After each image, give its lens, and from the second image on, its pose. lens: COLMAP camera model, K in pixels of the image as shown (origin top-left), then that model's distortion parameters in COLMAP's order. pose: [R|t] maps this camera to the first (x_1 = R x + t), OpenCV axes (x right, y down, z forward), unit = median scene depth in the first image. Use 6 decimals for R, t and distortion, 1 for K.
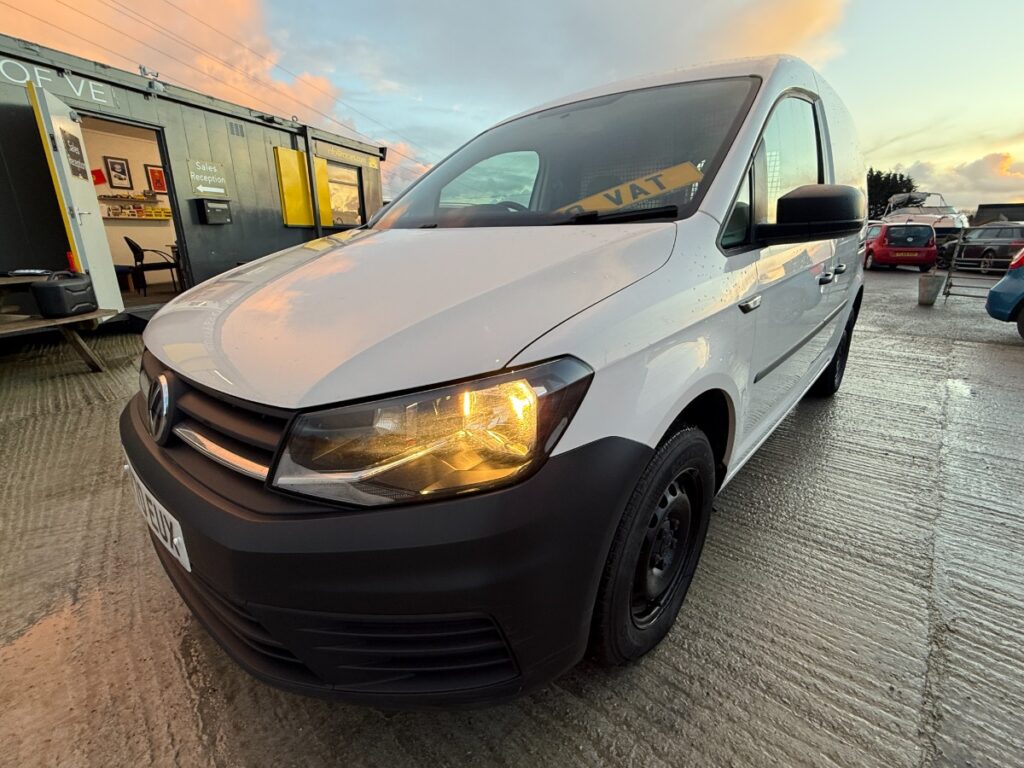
lens RADIAL K [[464.0, 0, 510.1], [0, 464.0, 384.6], [0, 0, 1]] dist [0.000411, -0.001239]
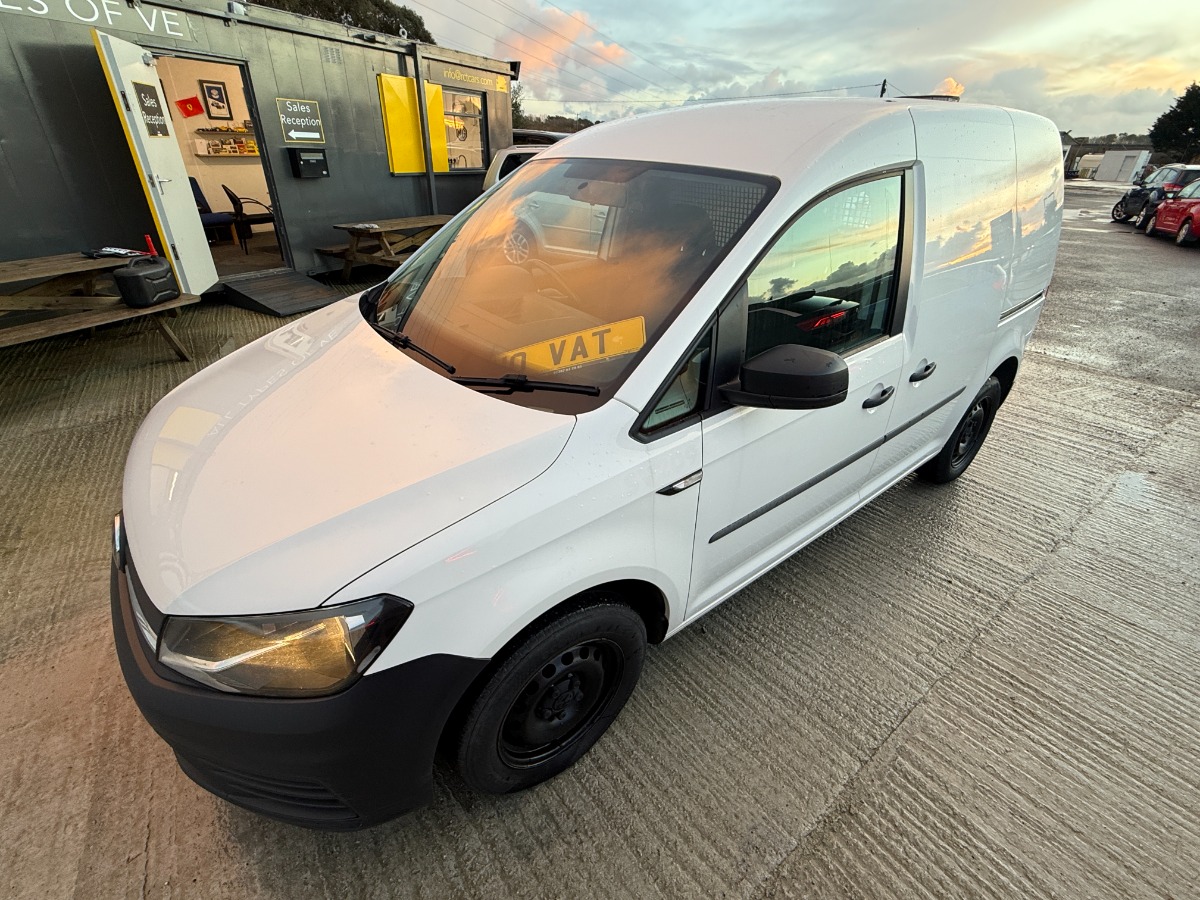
lens RADIAL K [[542.5, 0, 598.4], [0, 542.5, 452.5], [0, 0, 1]] dist [-0.000250, -0.000632]
pose [[0.985082, 0.109118, -0.133067, 0.145443], [-0.080398, 0.975505, 0.204759, -0.133445], [0.152150, -0.191006, 0.969725, -0.026171]]
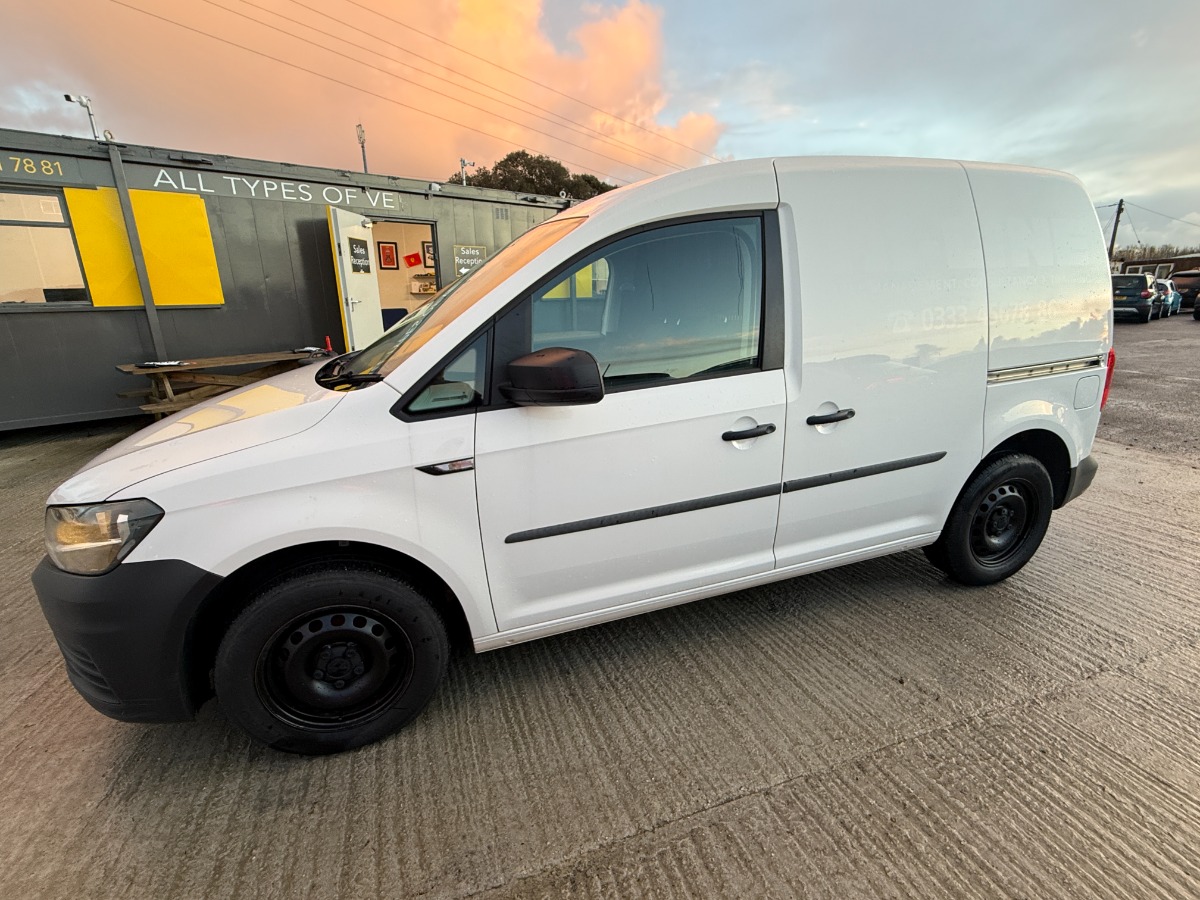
lens RADIAL K [[542.5, 0, 598.4], [0, 542.5, 452.5], [0, 0, 1]] dist [-0.000250, -0.000632]
pose [[0.874513, 0.126490, -0.468217, 0.407102], [-0.133586, 0.990870, 0.018181, -0.080845], [0.466242, 0.046648, 0.883426, 0.026038]]
